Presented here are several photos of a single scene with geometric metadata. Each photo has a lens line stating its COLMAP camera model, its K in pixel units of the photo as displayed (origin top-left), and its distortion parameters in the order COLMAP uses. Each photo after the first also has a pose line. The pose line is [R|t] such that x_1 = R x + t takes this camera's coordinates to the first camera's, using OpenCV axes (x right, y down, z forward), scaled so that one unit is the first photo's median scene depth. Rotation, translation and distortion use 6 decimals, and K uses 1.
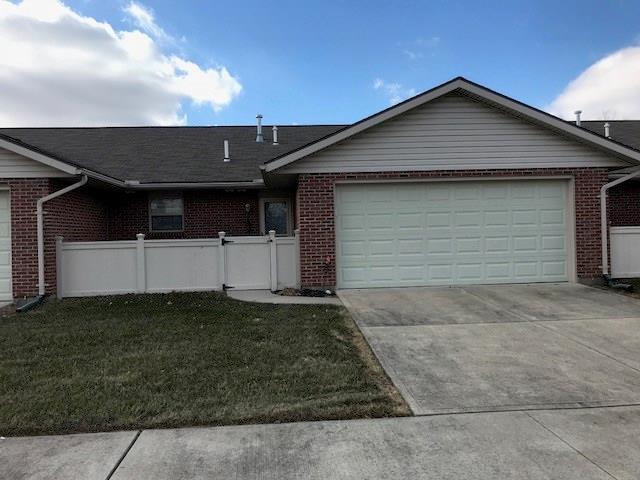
lens RADIAL K [[503.9, 0, 320.0], [0, 503.9, 240.0], [0, 0, 1]] dist [0.036798, -0.001411]
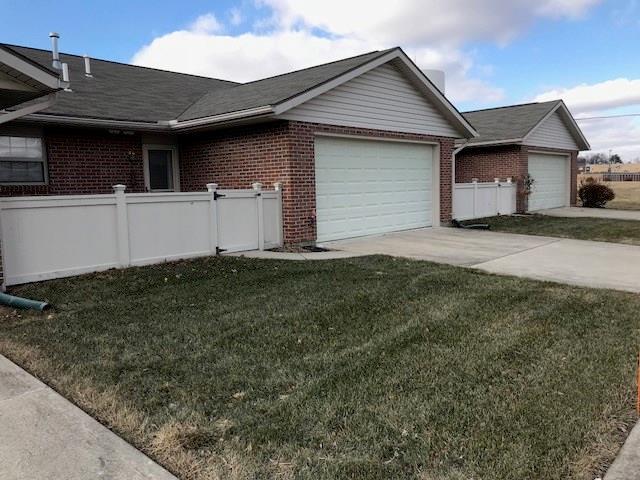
lens RADIAL K [[503.9, 0, 320.0], [0, 503.9, 240.0], [0, 0, 1]] dist [0.036798, -0.001411]
pose [[0.729400, -0.064764, 0.681015, -0.630032], [0.015877, 0.996843, 0.077794, 0.014143], [-0.683903, -0.045931, 0.728126, 0.278338]]
